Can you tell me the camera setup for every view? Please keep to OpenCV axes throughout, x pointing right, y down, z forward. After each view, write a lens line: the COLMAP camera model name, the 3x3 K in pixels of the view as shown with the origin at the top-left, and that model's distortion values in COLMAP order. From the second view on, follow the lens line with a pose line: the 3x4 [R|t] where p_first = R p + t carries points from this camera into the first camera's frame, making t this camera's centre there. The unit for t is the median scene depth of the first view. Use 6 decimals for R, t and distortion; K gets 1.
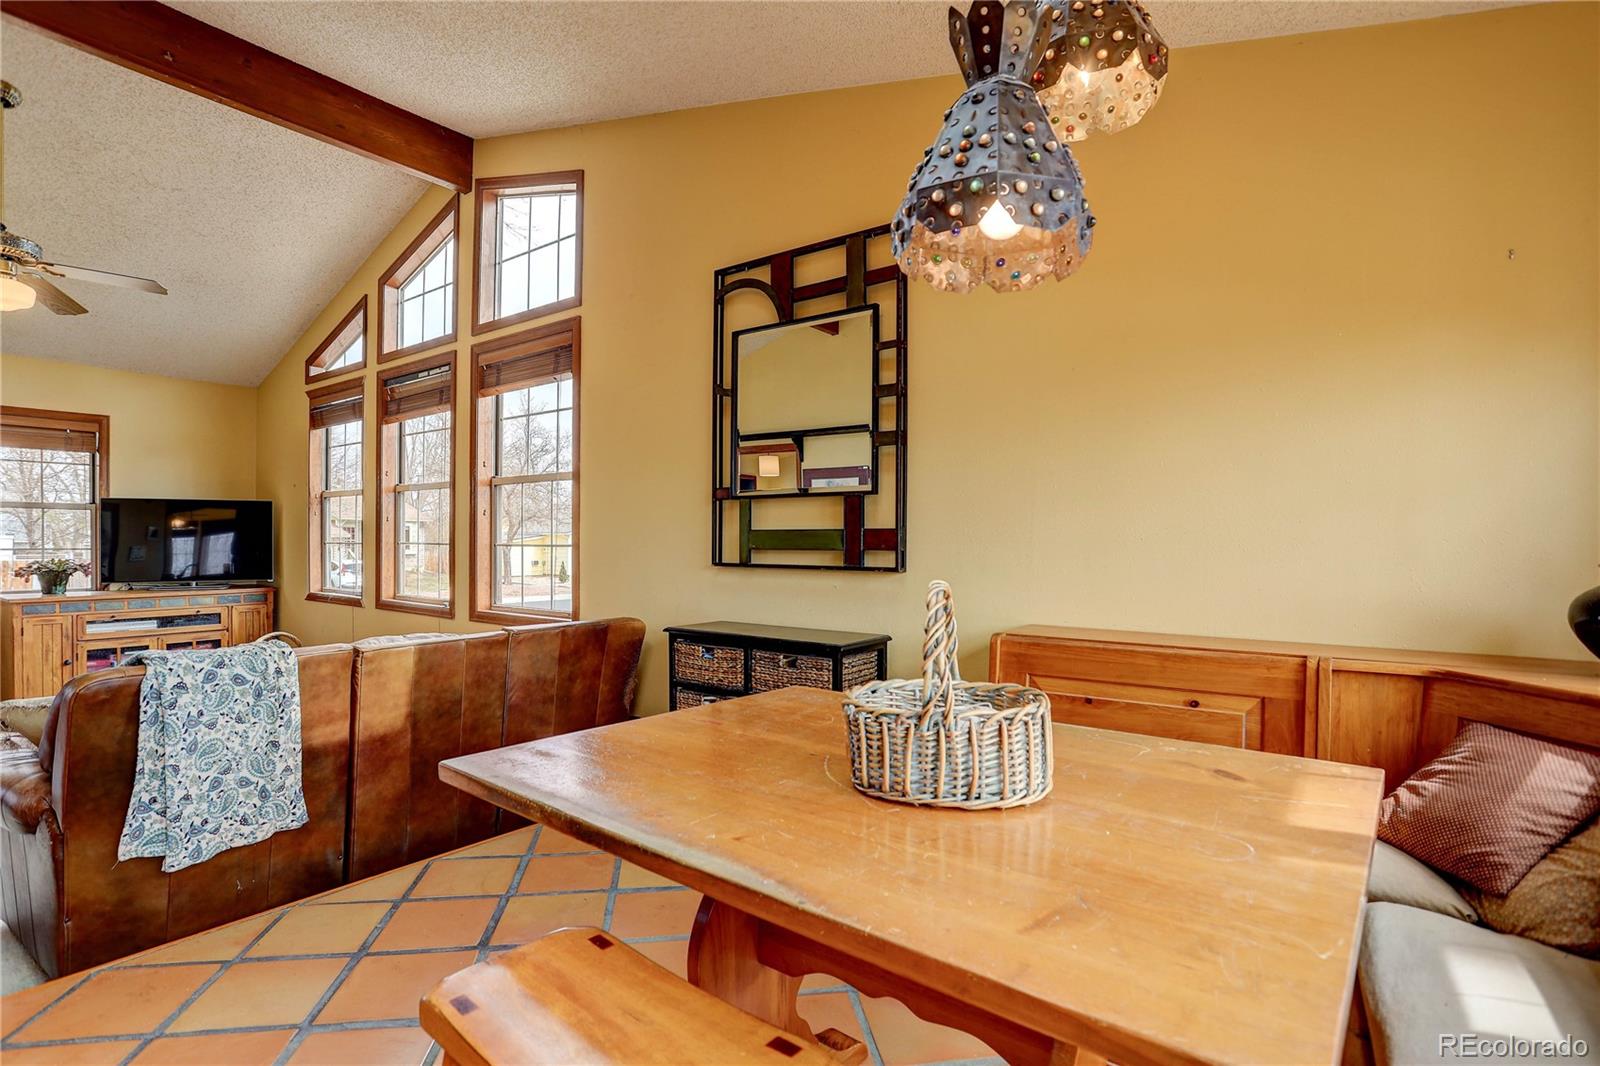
lens RADIAL K [[799.6, 0, 793.4], [0, 799.6, 536.2], [0, 0, 1]] dist [-0.045378, 0.013812]
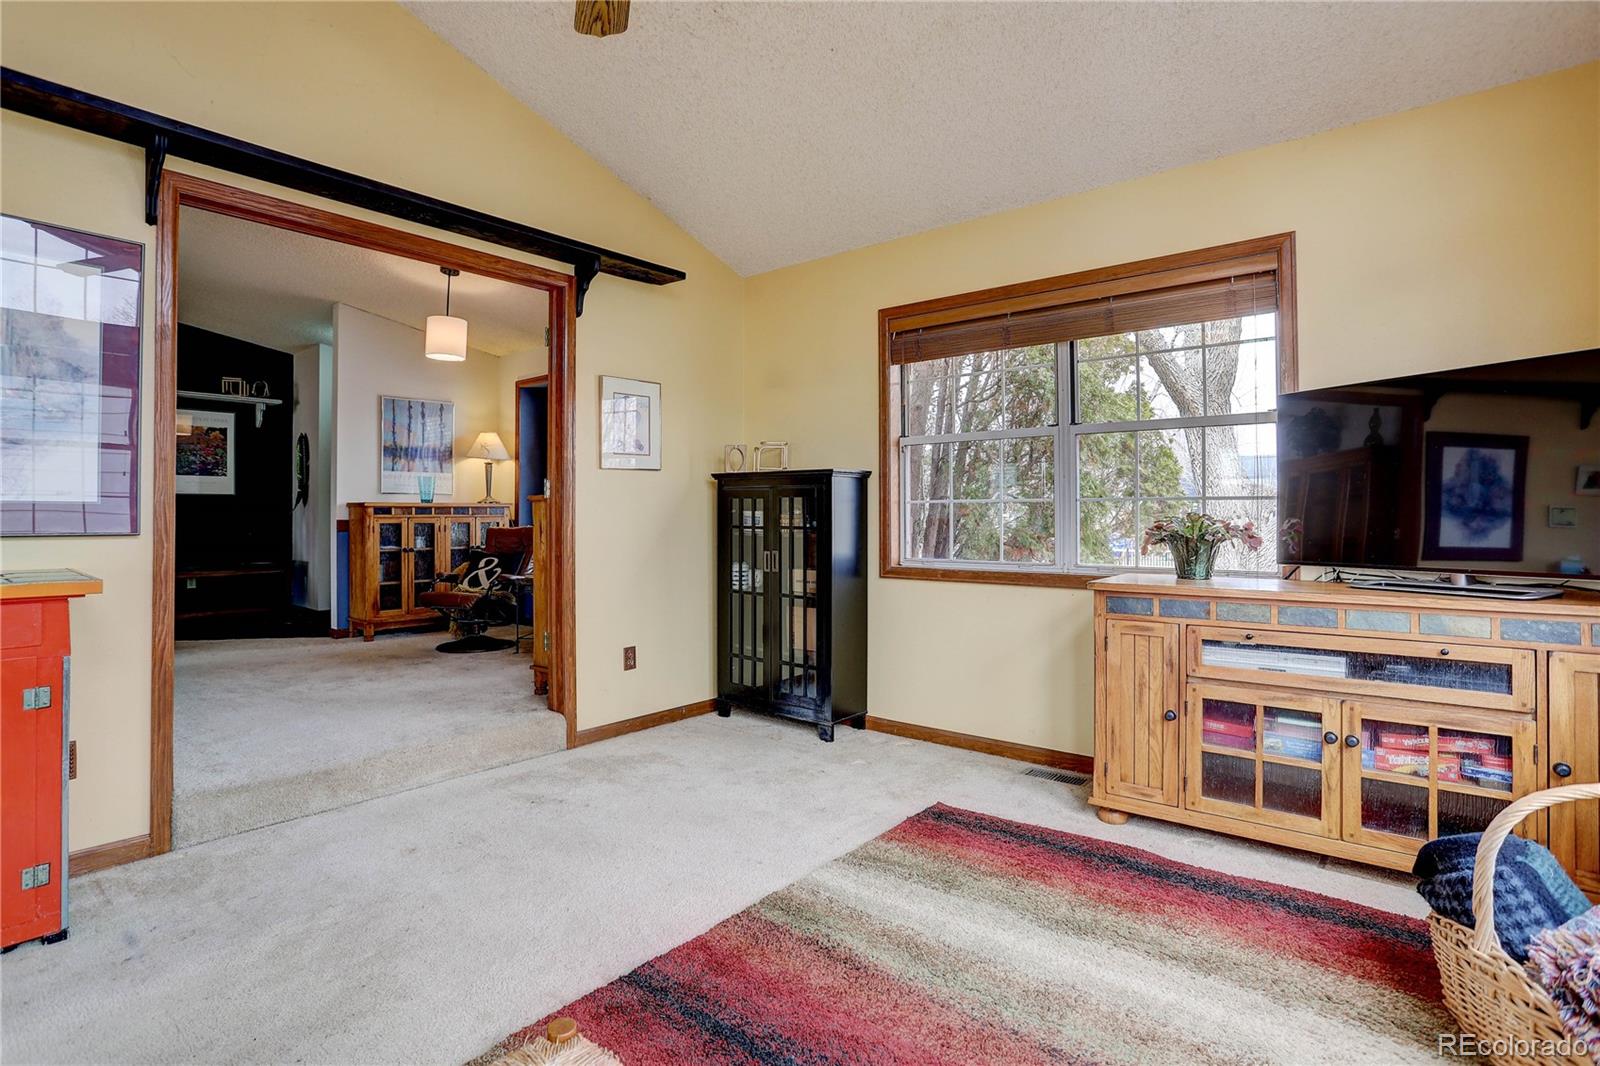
lens RADIAL K [[799.6, 0, 797.9], [0, 799.6, 518.4], [0, 0, 1]] dist [-0.045378, 0.013812]
pose [[-0.010862, -0.002433, -0.999938, -0.318555], [-0.000358, 0.999997, -0.002429, 0.026828], [0.999941, 0.000332, -0.010863, 0.586713]]
